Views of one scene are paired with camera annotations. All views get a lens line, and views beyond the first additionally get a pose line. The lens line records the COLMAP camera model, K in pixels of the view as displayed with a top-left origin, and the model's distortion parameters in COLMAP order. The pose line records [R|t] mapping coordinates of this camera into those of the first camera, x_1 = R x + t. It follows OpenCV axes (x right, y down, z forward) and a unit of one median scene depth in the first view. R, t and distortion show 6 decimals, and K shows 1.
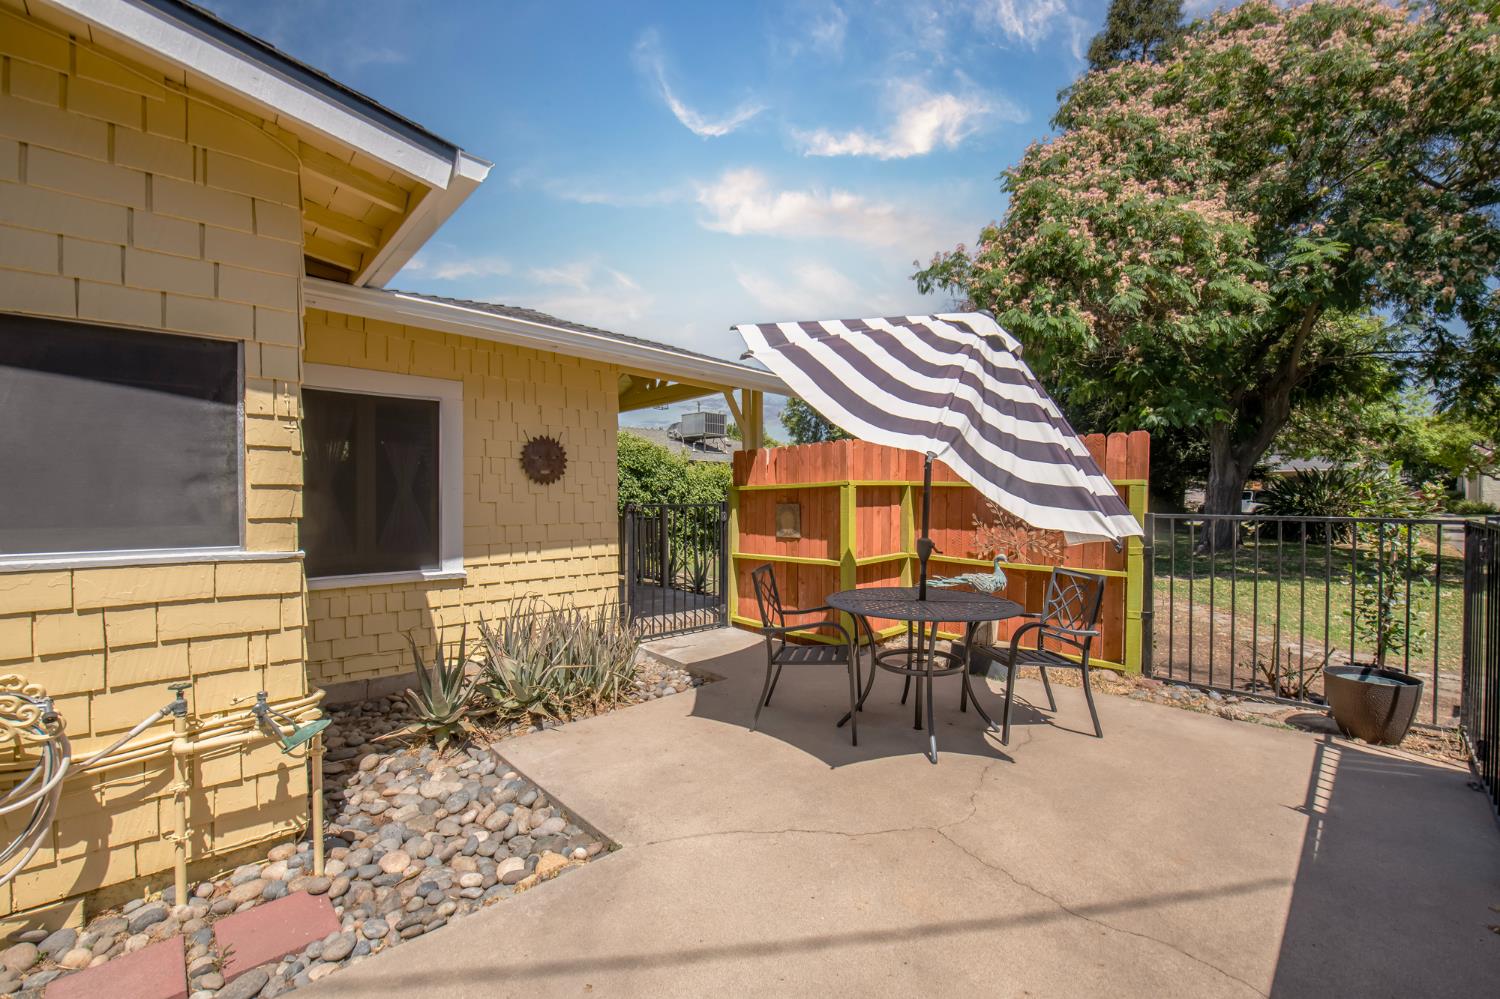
lens RADIAL K [[634.8, 0, 757.6], [0, 634.8, 503.0], [0, 0, 1]] dist [-0.010843, -0.002135]
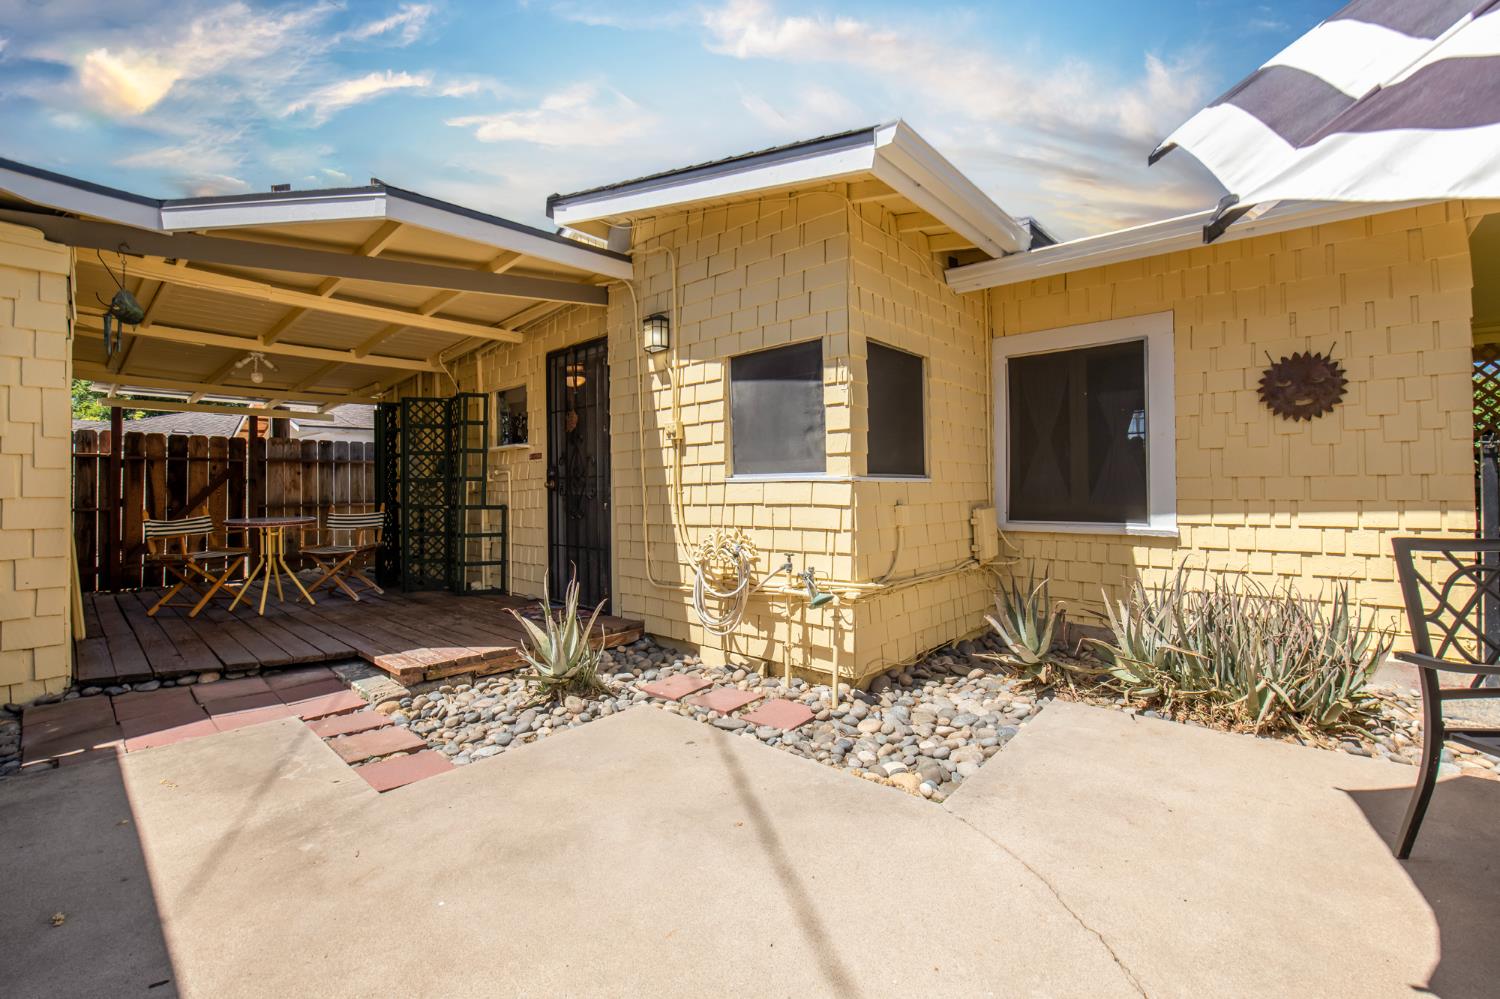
lens RADIAL K [[634.8, 0, 756.3], [0, 634.8, 486.4], [0, 0, 1]] dist [-0.010843, -0.002135]
pose [[0.085954, -0.007181, -0.996273, 0.662254], [-0.004139, 0.999963, -0.007564, 0.111549], [0.996290, 0.004774, 0.085921, 0.683519]]
